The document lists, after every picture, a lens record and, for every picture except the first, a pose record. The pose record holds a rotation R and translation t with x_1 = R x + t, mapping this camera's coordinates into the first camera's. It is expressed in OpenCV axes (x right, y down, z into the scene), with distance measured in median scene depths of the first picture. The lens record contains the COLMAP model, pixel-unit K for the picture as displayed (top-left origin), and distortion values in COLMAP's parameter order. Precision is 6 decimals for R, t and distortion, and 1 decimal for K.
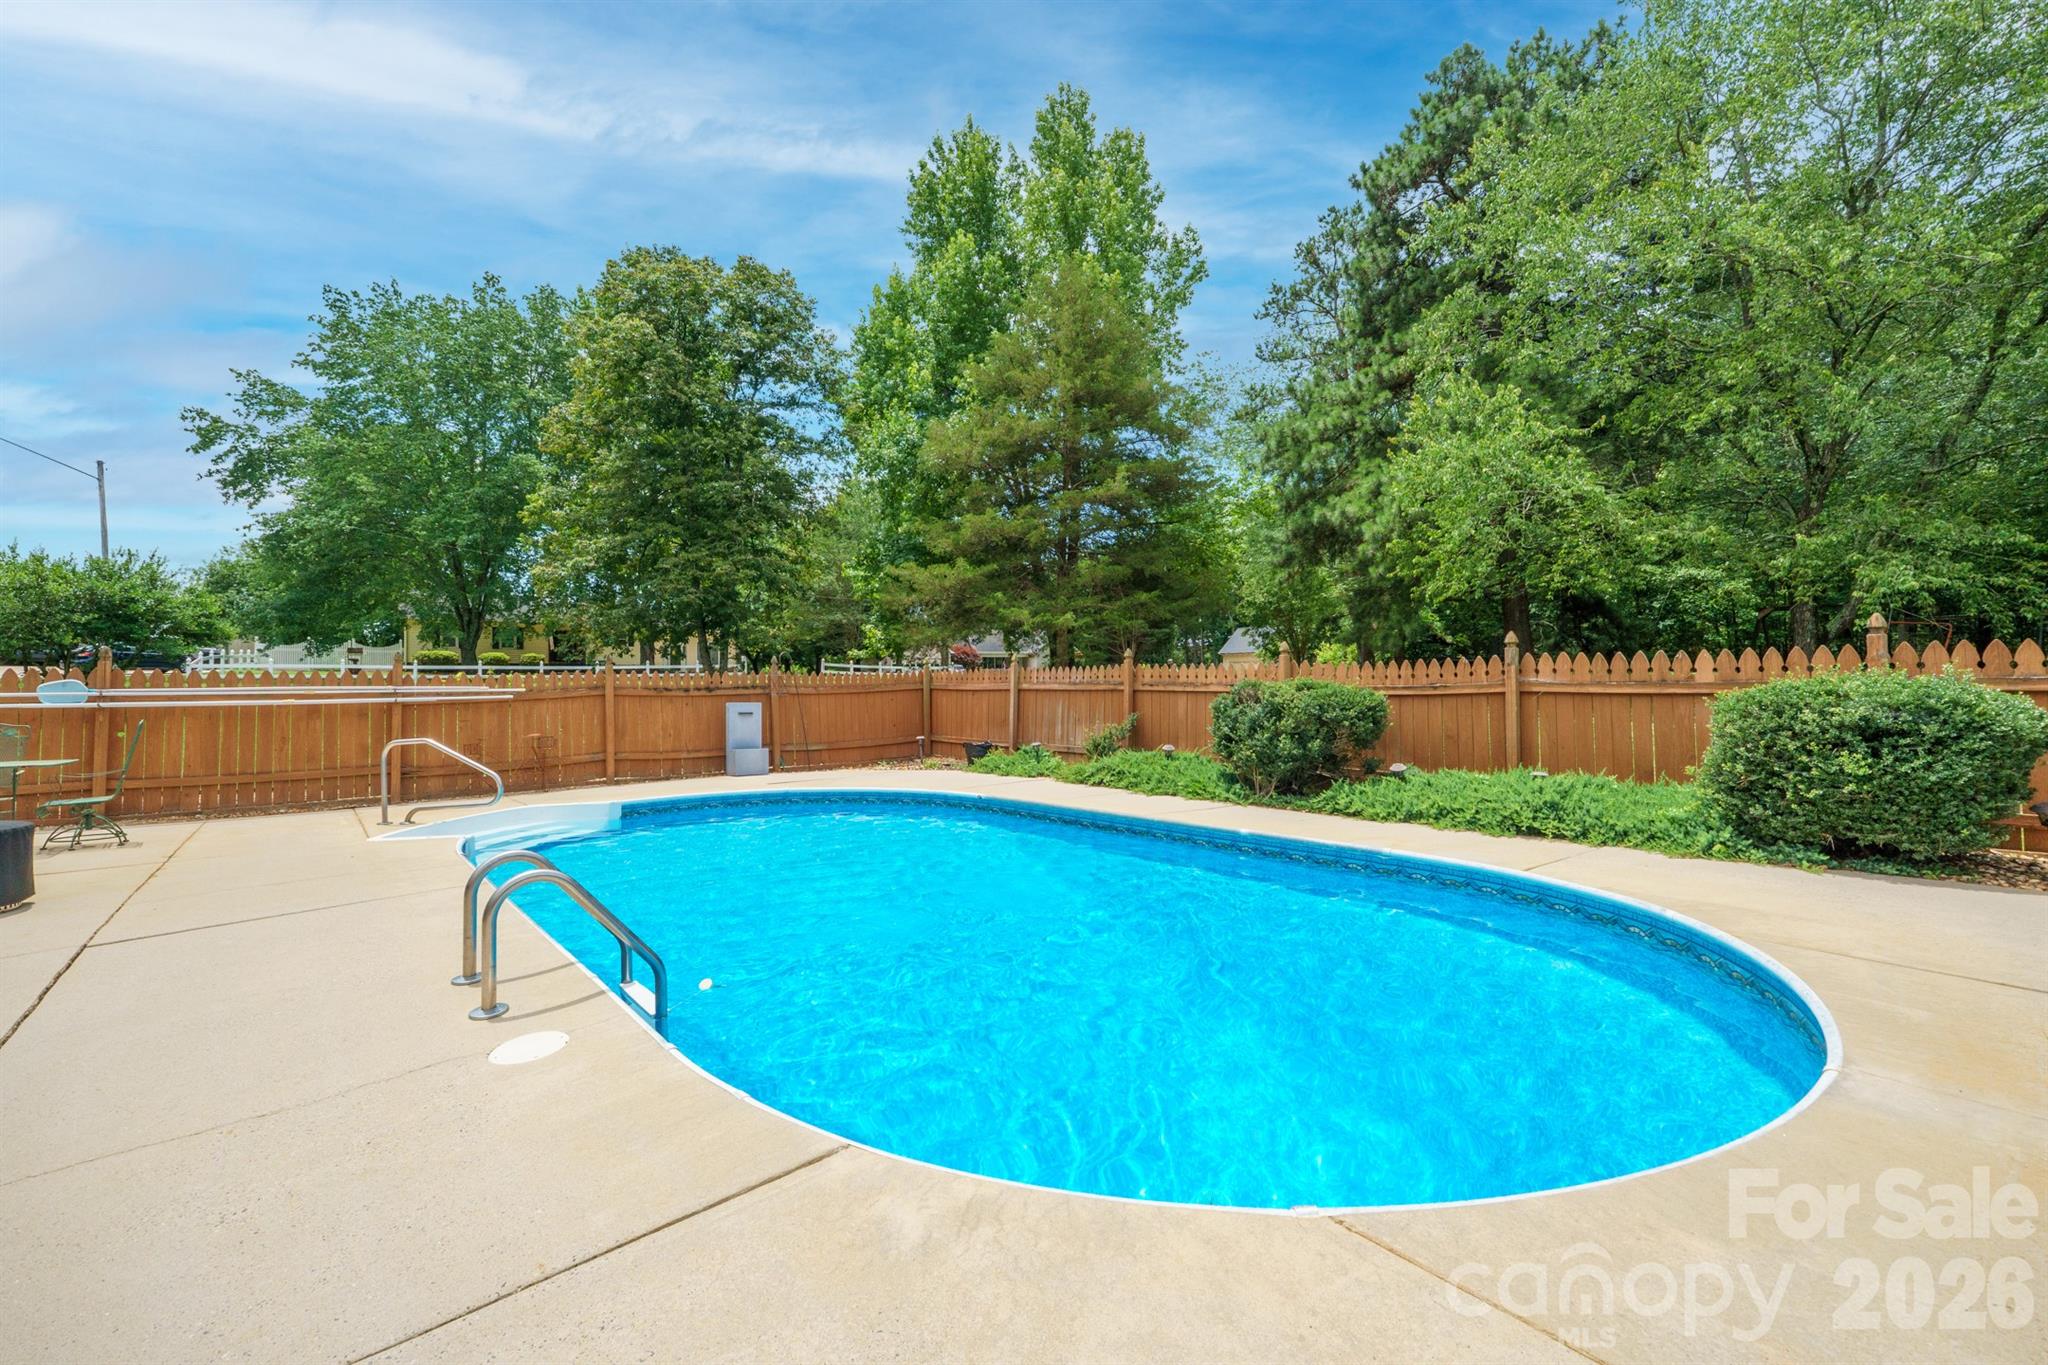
lens RADIAL K [[856.5, 0, 1030.3], [0, 856.5, 669.7], [0, 0, 1]] dist [-0.005890, -0.001003]
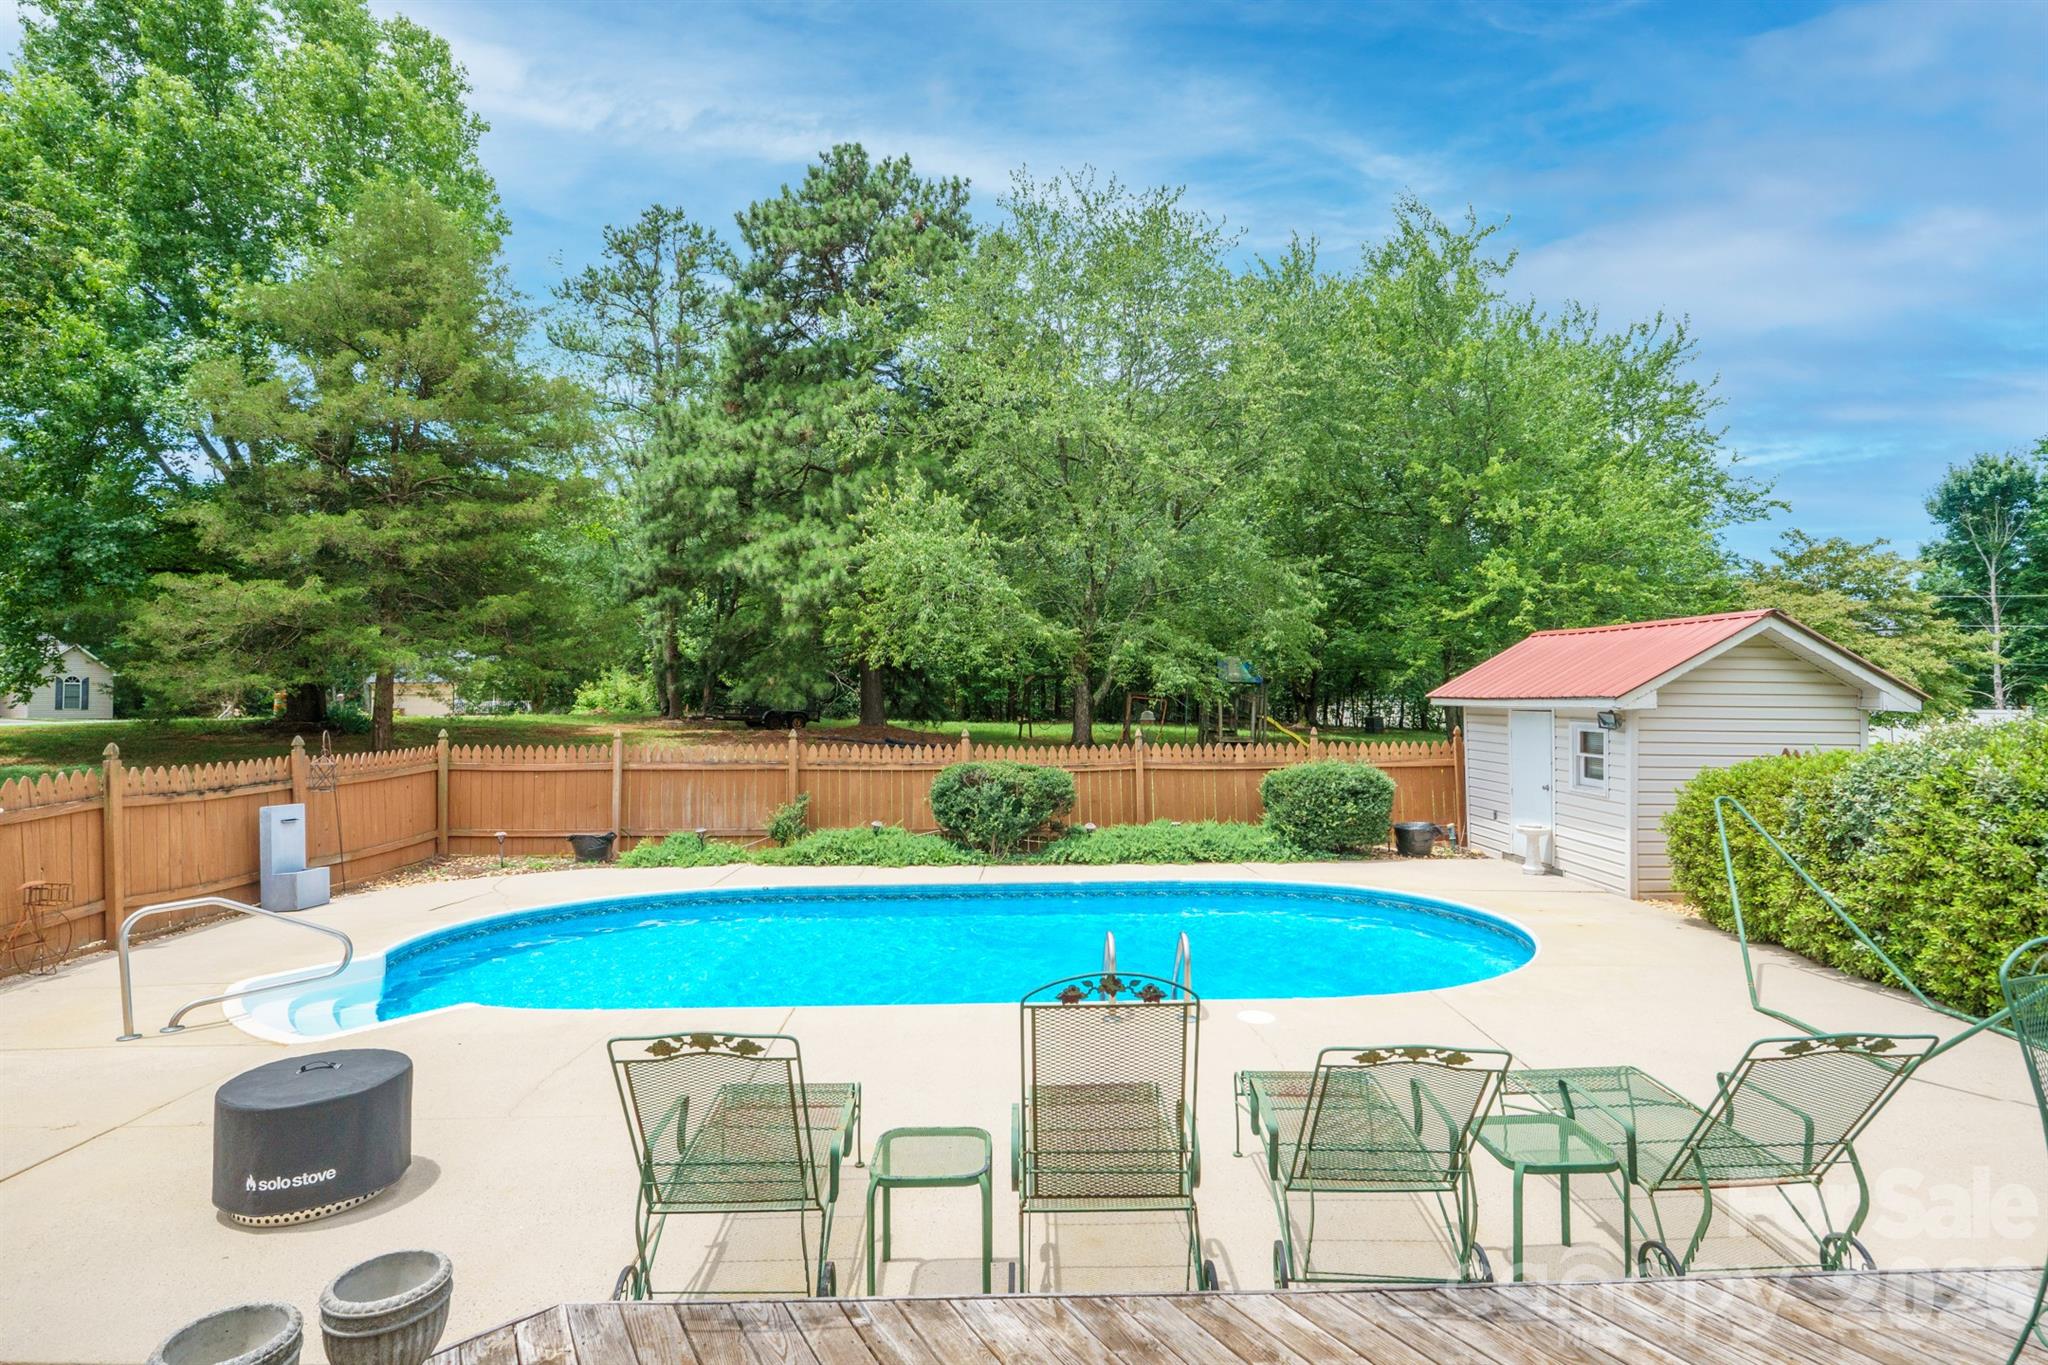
lens RADIAL K [[1040.6, 0, 1017.1], [0, 1040.6, 686.9], [0, 0, 1]] dist [-0.003563, -0.000216]
pose [[0.655829, 0.020088, 0.754642, -0.683669], [-0.012627, 0.999798, -0.015640, -0.061860], [-0.754803, 0.000728, 0.655951, -0.019390]]
